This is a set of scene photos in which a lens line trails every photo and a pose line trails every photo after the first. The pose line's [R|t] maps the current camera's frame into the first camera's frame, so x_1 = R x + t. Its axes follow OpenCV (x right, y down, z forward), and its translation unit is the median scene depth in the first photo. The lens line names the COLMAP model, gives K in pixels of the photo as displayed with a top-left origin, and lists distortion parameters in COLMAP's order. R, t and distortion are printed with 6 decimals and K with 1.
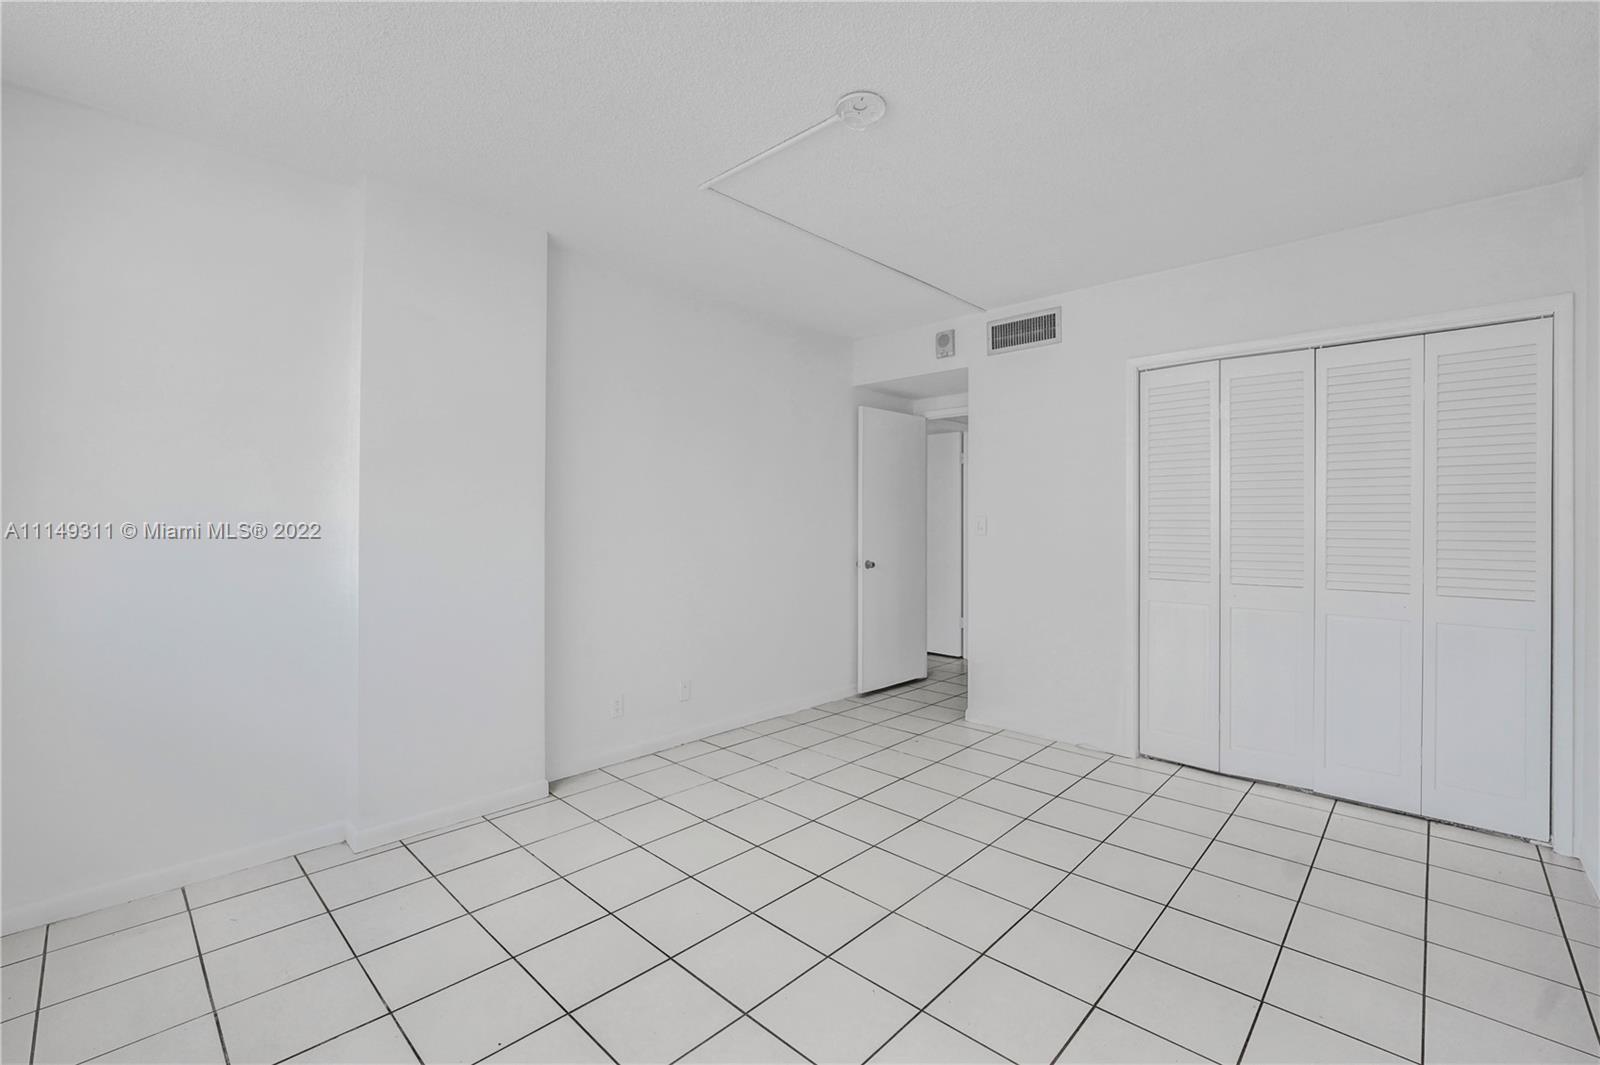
lens RADIAL K [[674.4, 0, 793.7], [0, 674.4, 524.6], [0, 0, 1]] dist [-0.031123, 0.004380]
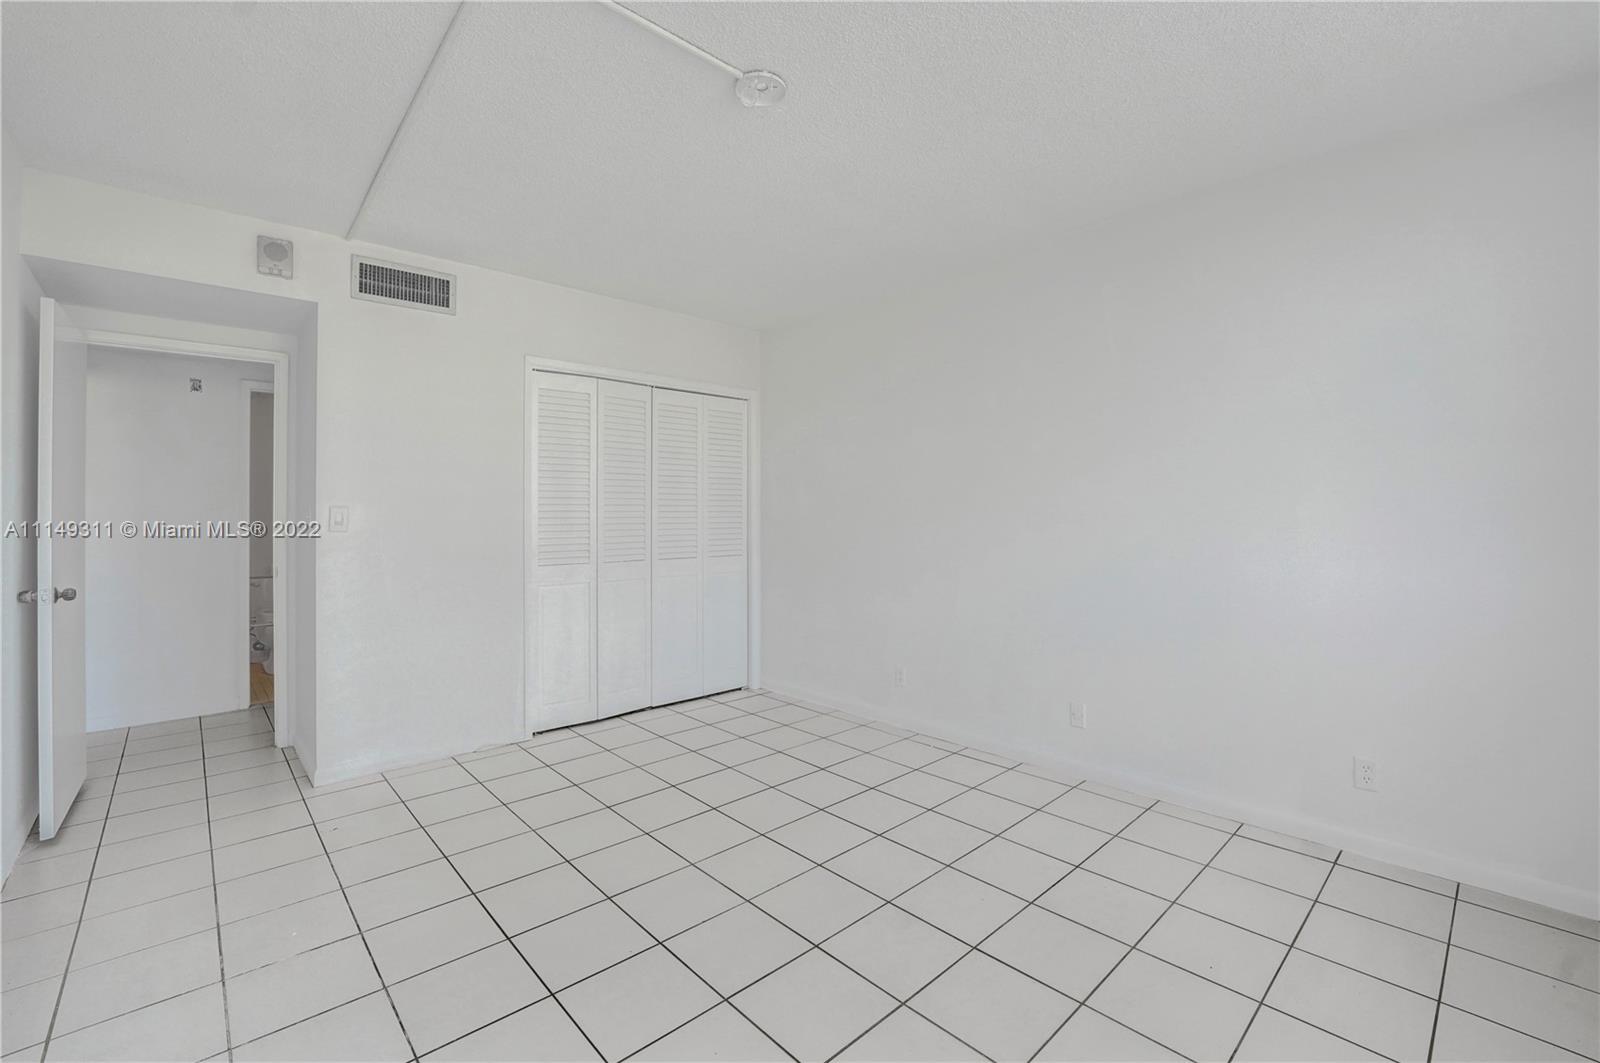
lens RADIAL K [[674.4, 0, 793.6], [0, 674.4, 518.3], [0, 0, 1]] dist [-0.031123, 0.004380]
pose [[0.065595, -0.011506, 0.997780, -0.454353], [0.010480, 0.999886, 0.010841, -0.002276], [-0.997791, 0.009745, 0.065709, 0.465171]]
